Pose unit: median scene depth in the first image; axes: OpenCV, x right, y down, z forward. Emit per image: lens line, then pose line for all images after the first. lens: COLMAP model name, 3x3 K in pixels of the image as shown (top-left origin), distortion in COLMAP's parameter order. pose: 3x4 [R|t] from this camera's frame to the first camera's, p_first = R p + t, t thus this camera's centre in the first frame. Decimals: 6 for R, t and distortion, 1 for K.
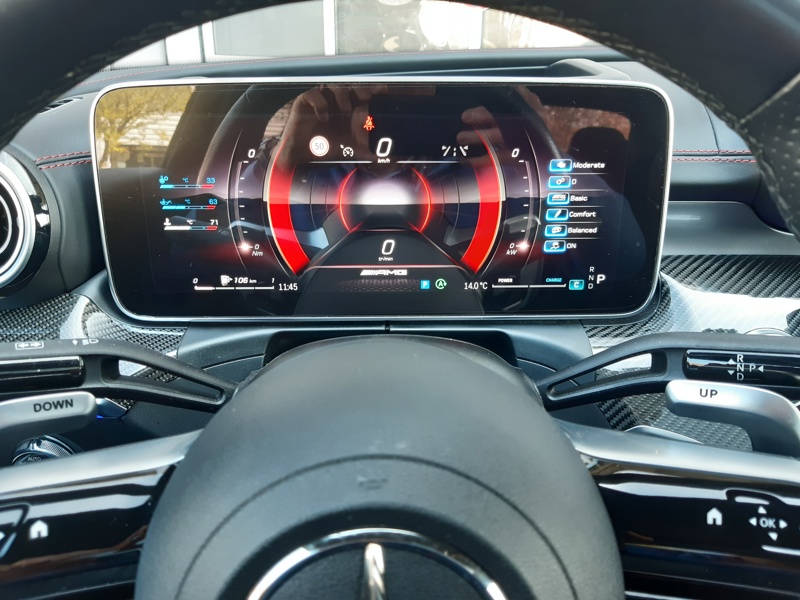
lens RADIAL K [[616.2, 0, 400.0], [0, 616.2, 300.0], [0, 0, 1]] dist [0.130505, -0.140031]
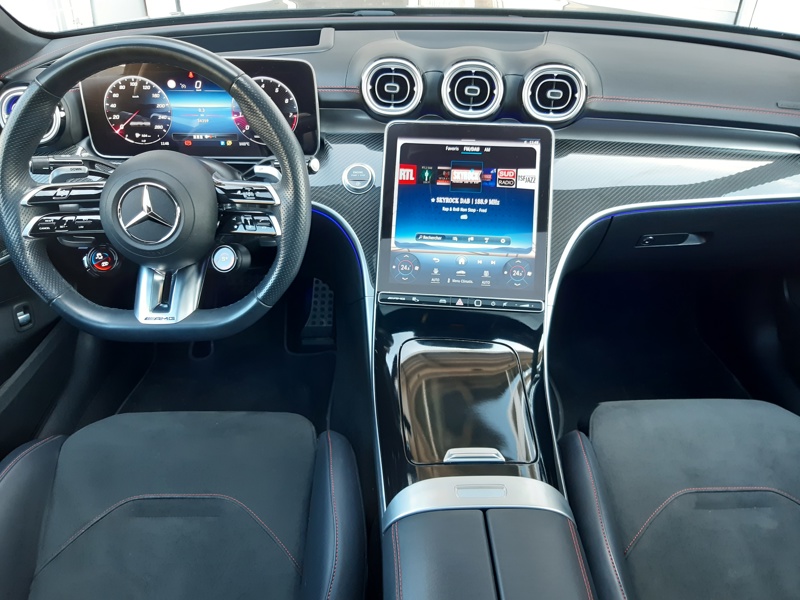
lens RADIAL K [[628.6, 0, 401.6], [0, 628.6, 288.1], [0, 0, 1]] dist [0.079255, -0.159038]
pose [[0.999908, 0.009633, 0.009540, 0.736919], [-0.010941, 0.988893, 0.148228, 0.161991], [-0.008006, -0.148319, 0.988907, -1.549215]]
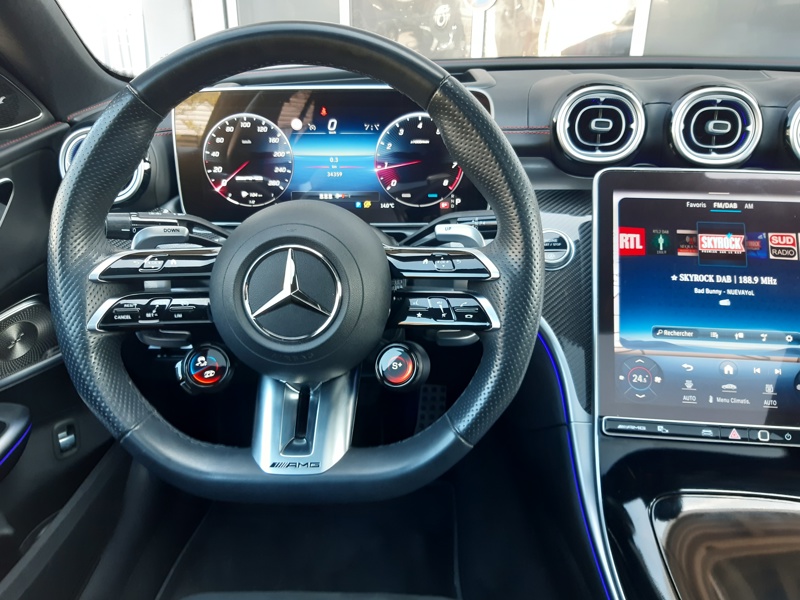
lens RADIAL K [[628.6, 0, 401.6], [0, 628.6, 288.1], [0, 0, 1]] dist [0.079255, -0.159038]
pose [[0.999332, 0.009981, -0.035149, 0.235895], [-0.010162, 0.999936, -0.004986, 0.225371], [0.035097, 0.005340, 0.999370, -0.790819]]
